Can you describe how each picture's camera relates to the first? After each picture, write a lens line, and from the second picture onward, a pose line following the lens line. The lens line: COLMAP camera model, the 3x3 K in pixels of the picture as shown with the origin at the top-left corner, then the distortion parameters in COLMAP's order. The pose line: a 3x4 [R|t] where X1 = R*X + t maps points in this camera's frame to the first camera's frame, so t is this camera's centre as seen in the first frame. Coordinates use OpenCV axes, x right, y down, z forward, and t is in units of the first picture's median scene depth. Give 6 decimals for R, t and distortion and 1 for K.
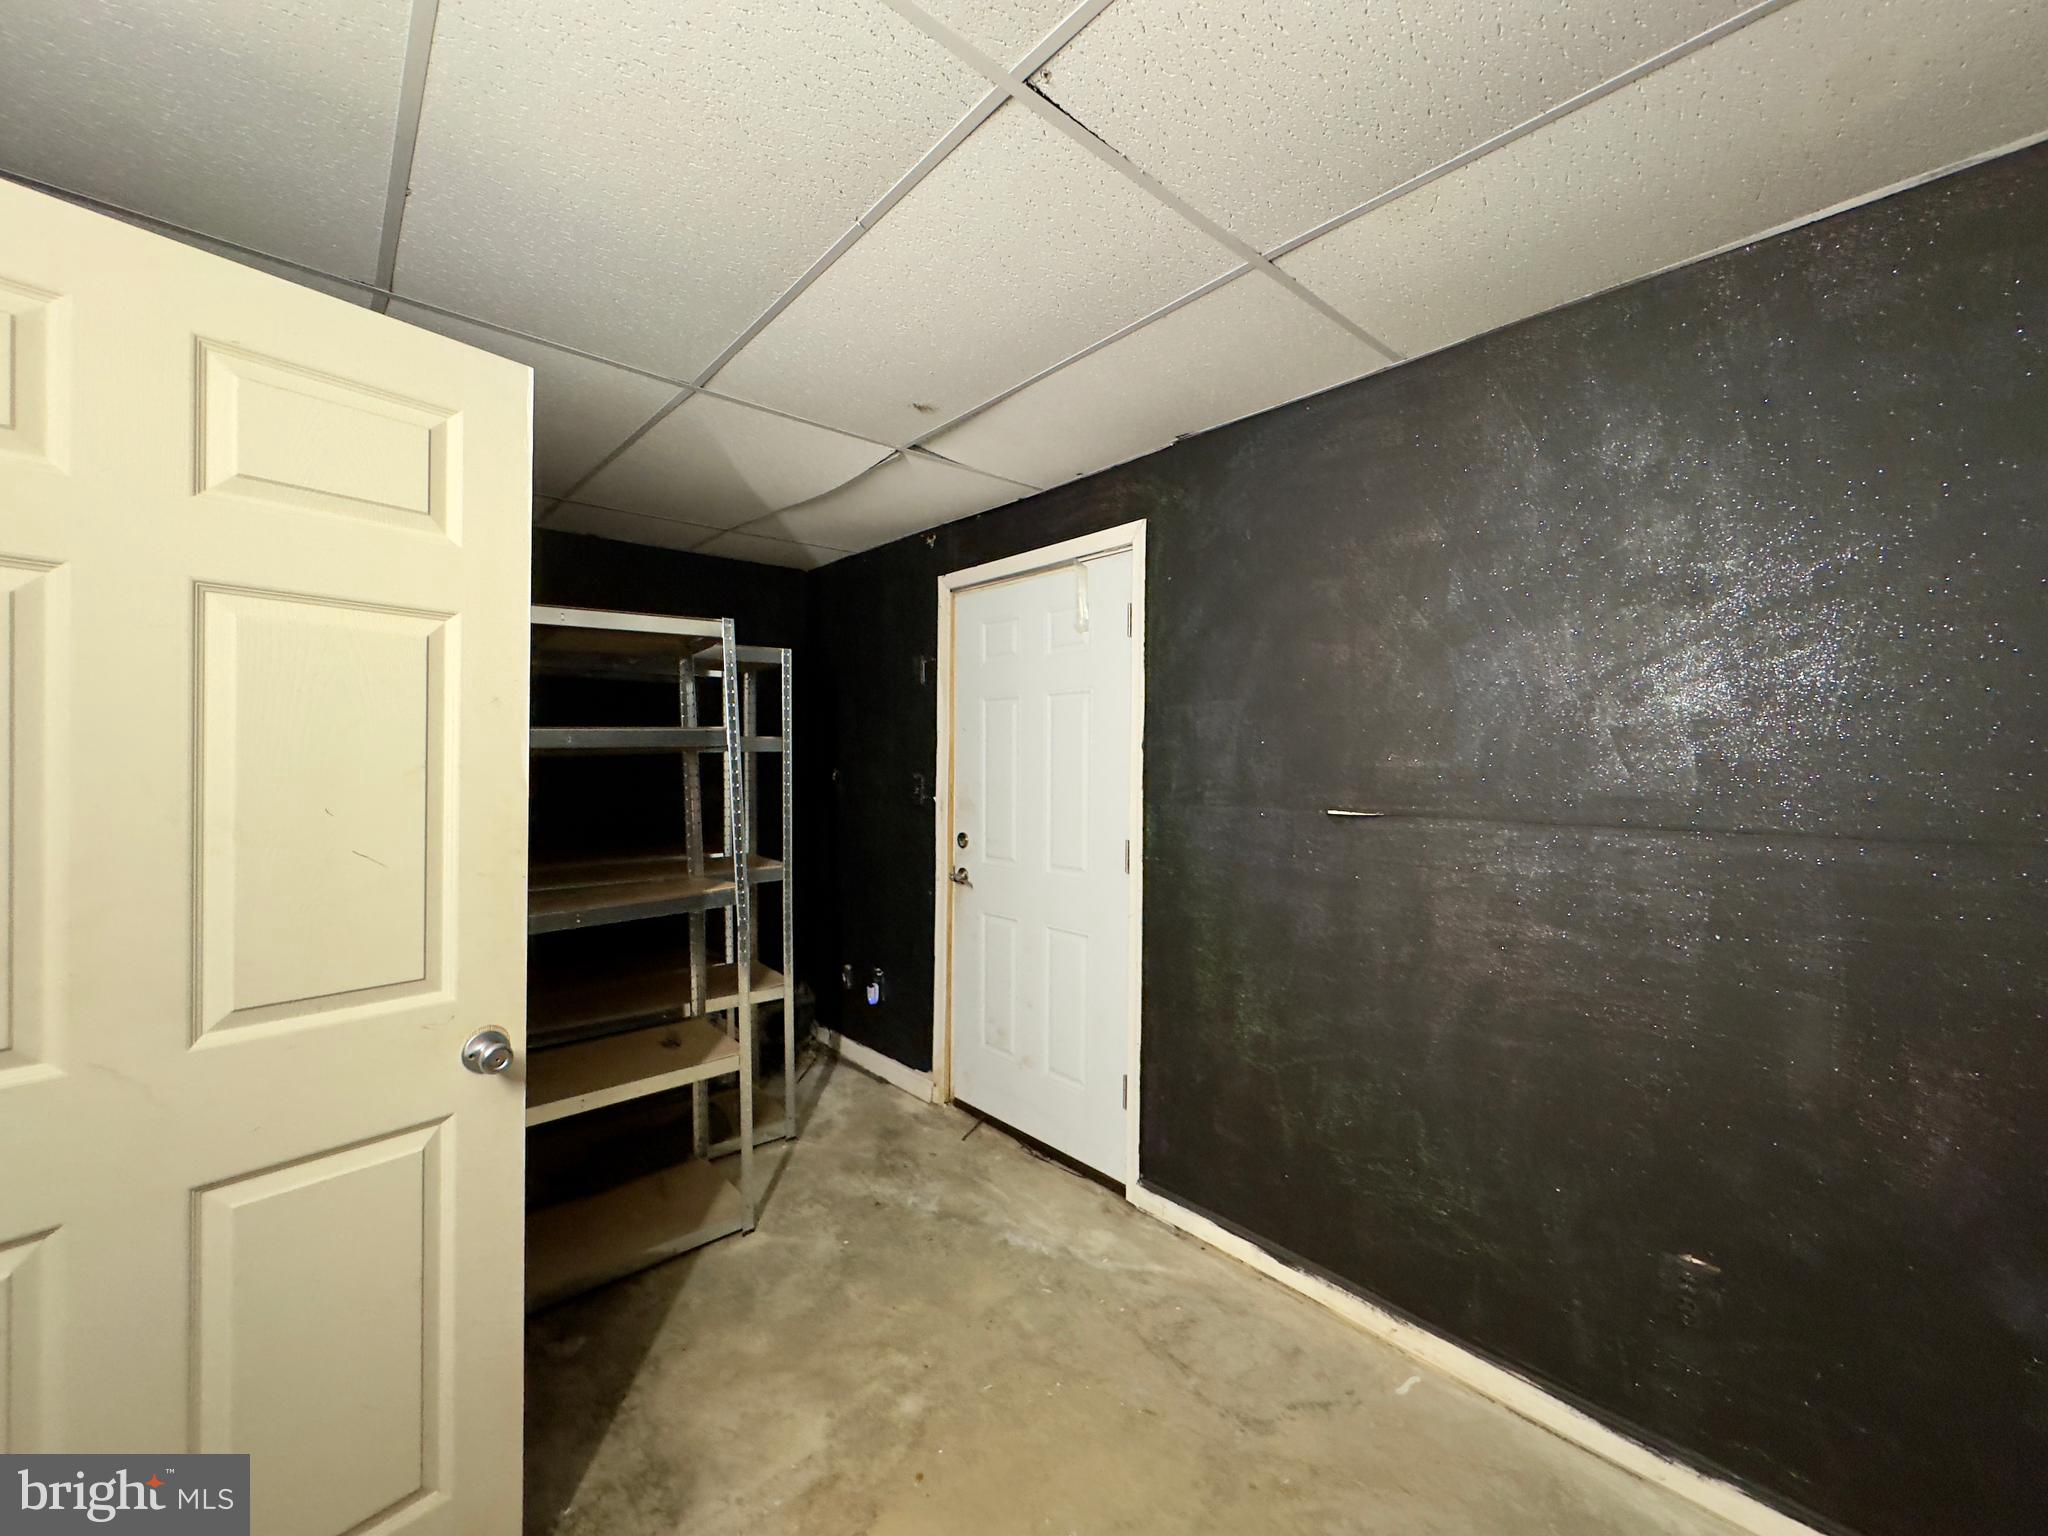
lens RADIAL K [[828.3, 0, 1019.5], [0, 828.3, 753.6], [0, 0, 1]] dist [0.001579, 0.000381]
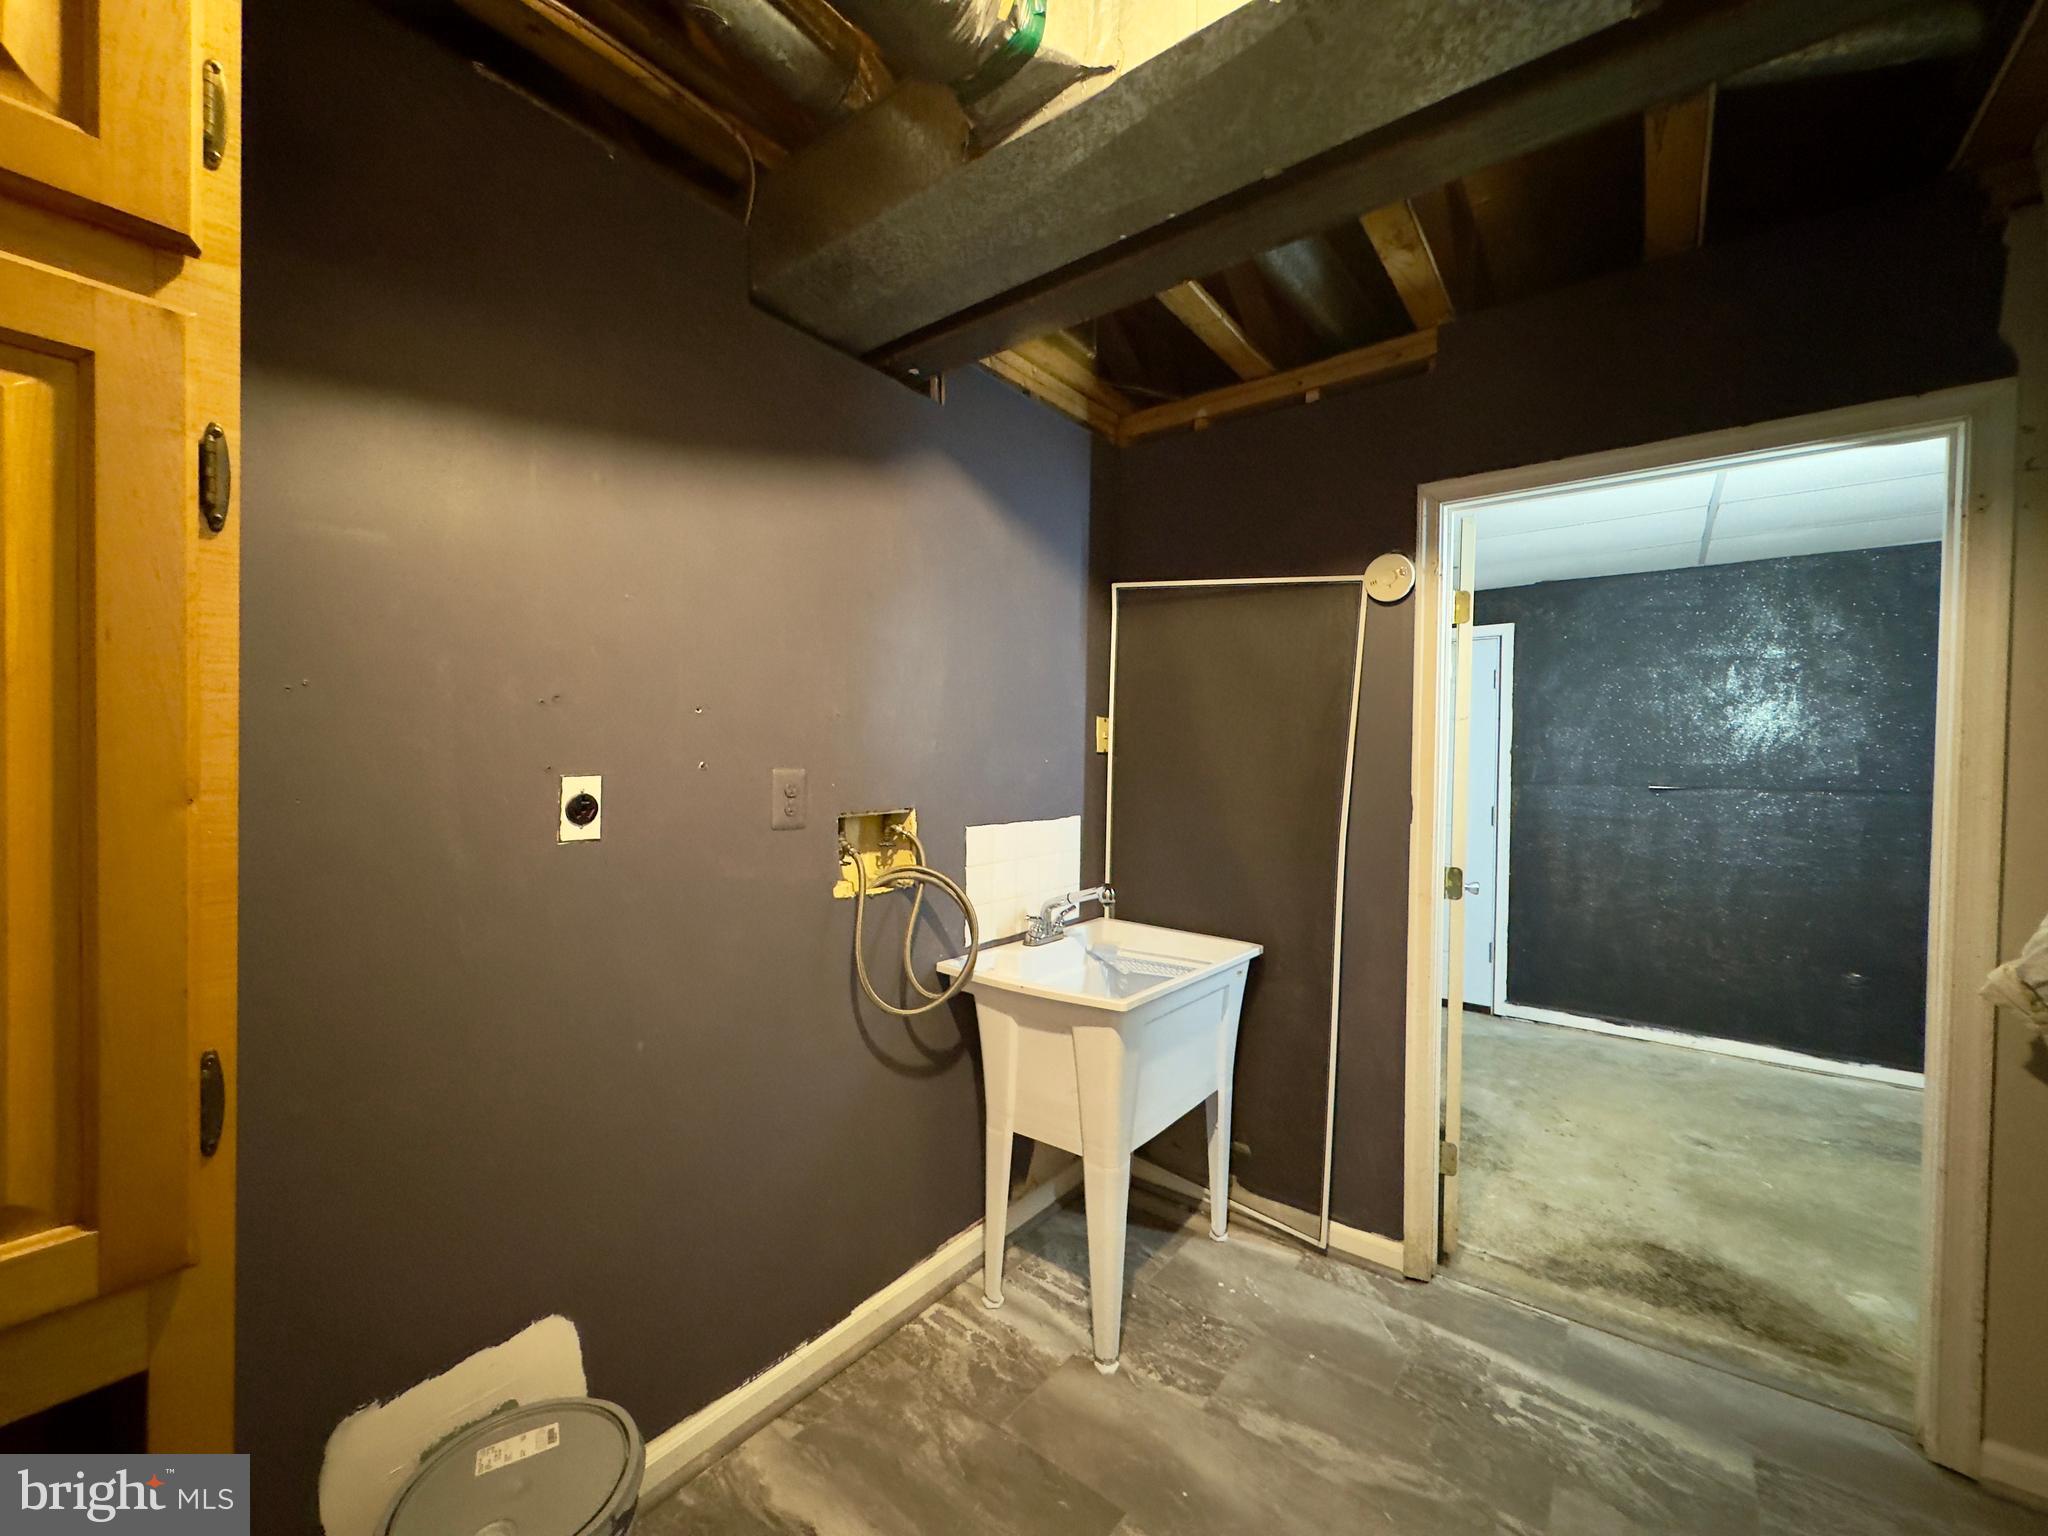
lens RADIAL K [[828.3, 0, 1019.5], [0, 828.3, 753.6], [0, 0, 1]] dist [0.001579, 0.000381]
pose [[0.978887, 0.022540, 0.203157, -1.502088], [-0.019975, 0.999693, -0.014666, 0.050975], [-0.203425, 0.010298, 0.979036, -0.618575]]
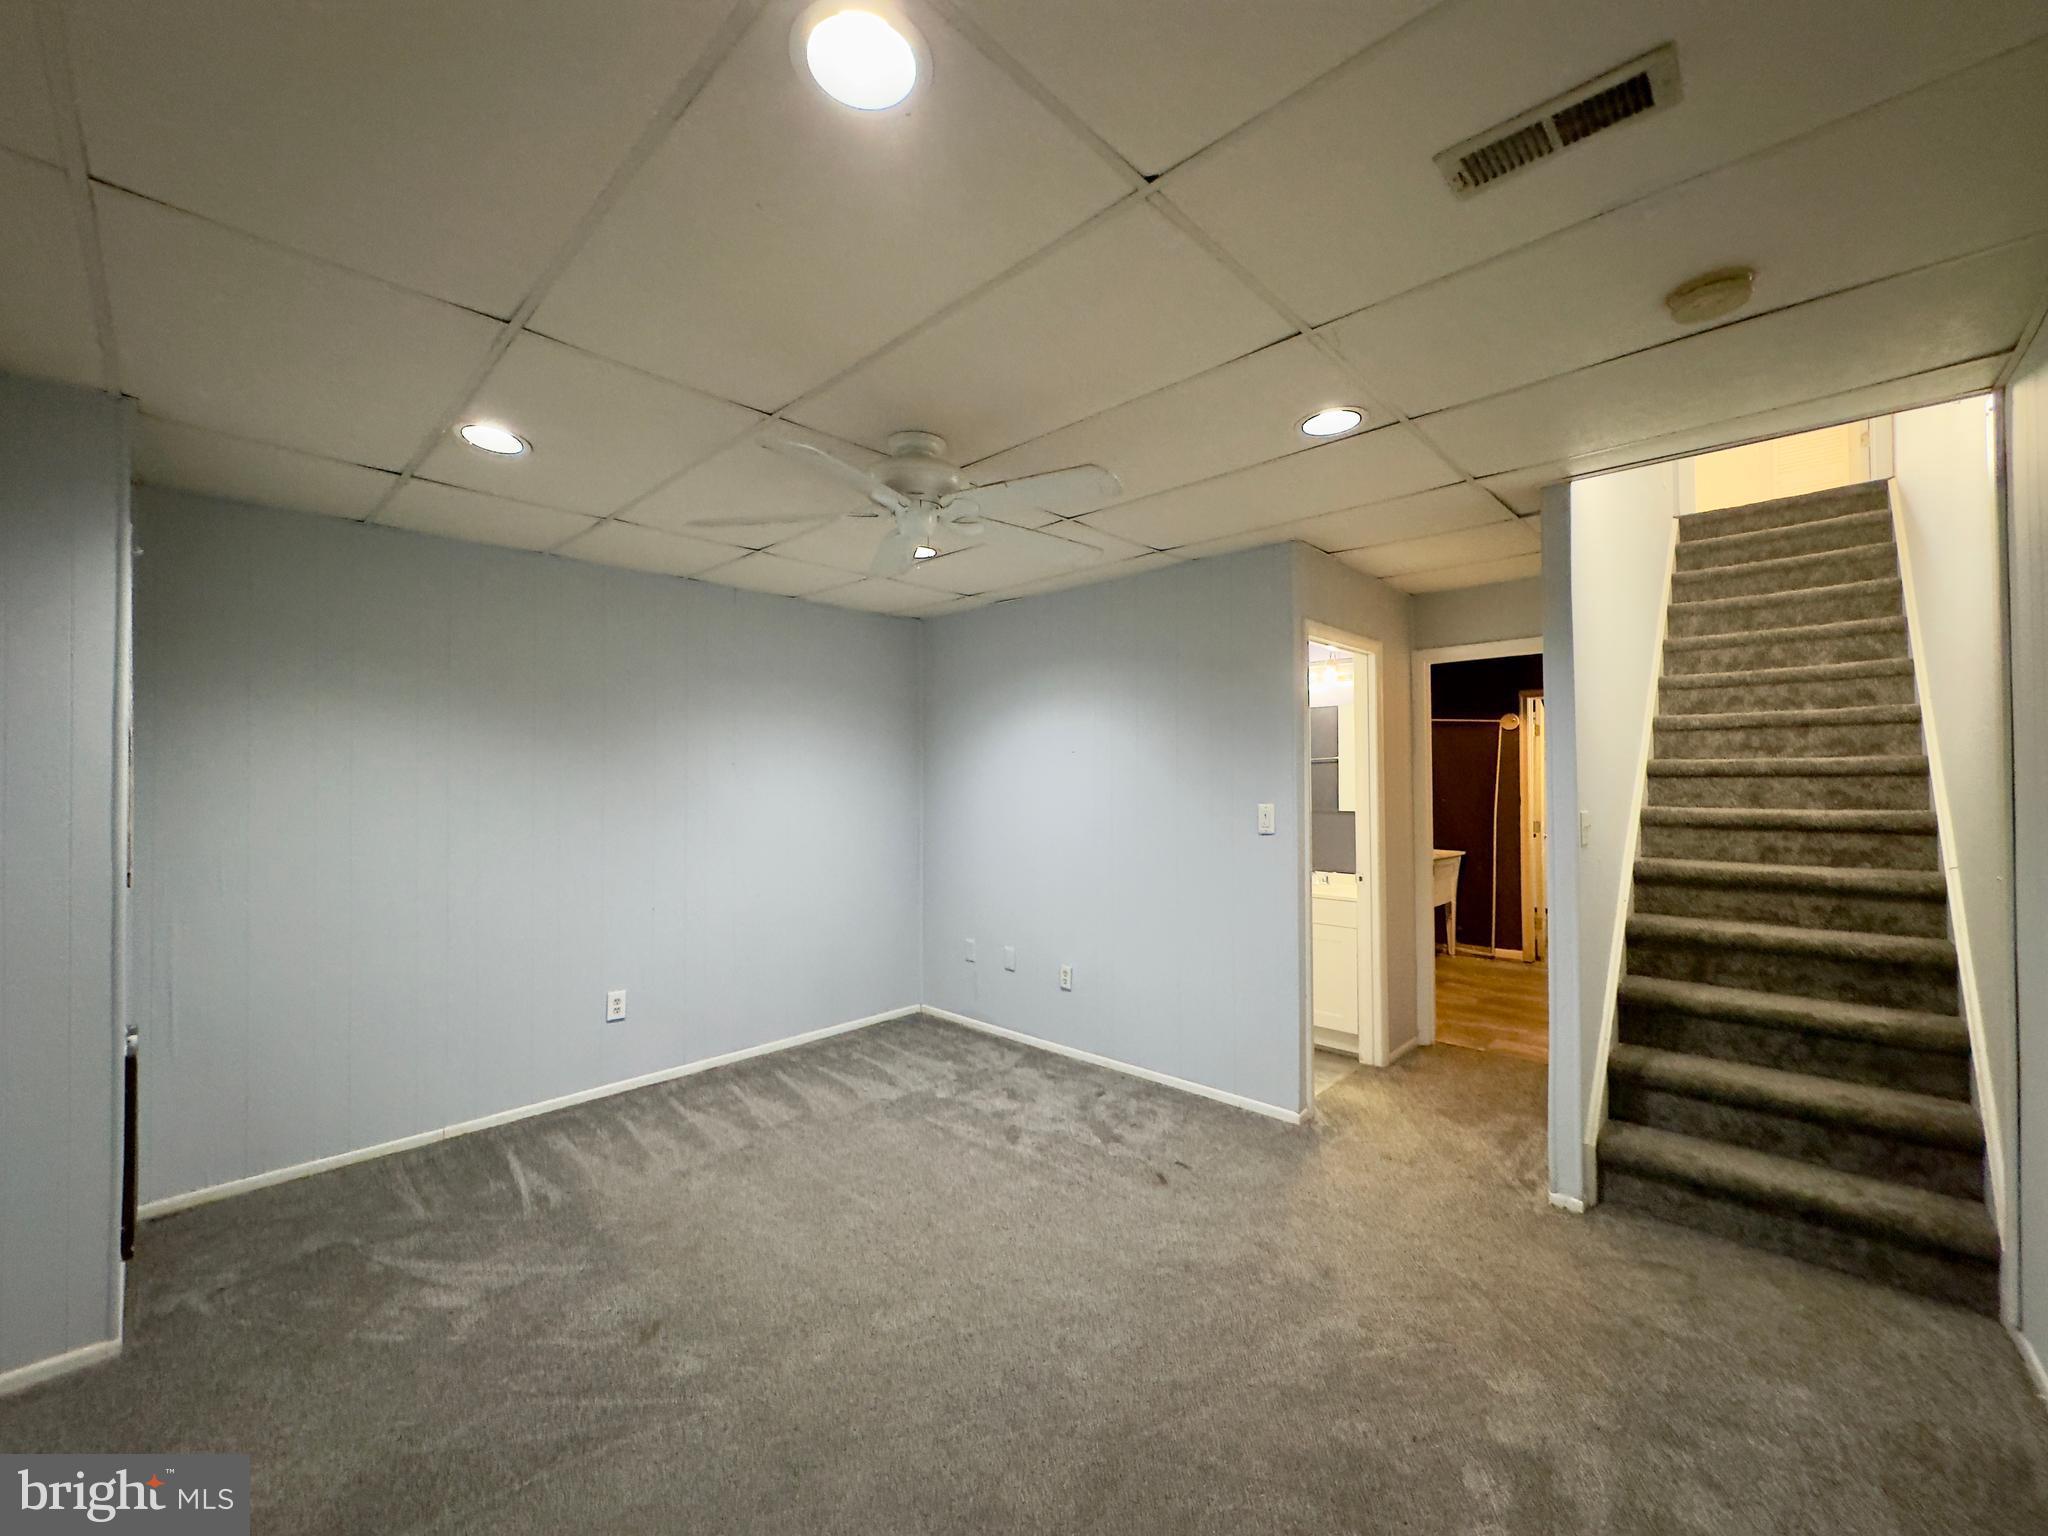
lens RADIAL K [[829.5, 0, 1024.0], [0, 829.5, 768.0], [0, 0, 1]] dist [0.000470, 0.000070]
pose [[0.994826, -0.000102, 0.101598, -2.982336], [0.003031, 0.999584, -0.028675, 0.054761], [-0.101553, 0.028835, 0.994412, -2.617365]]
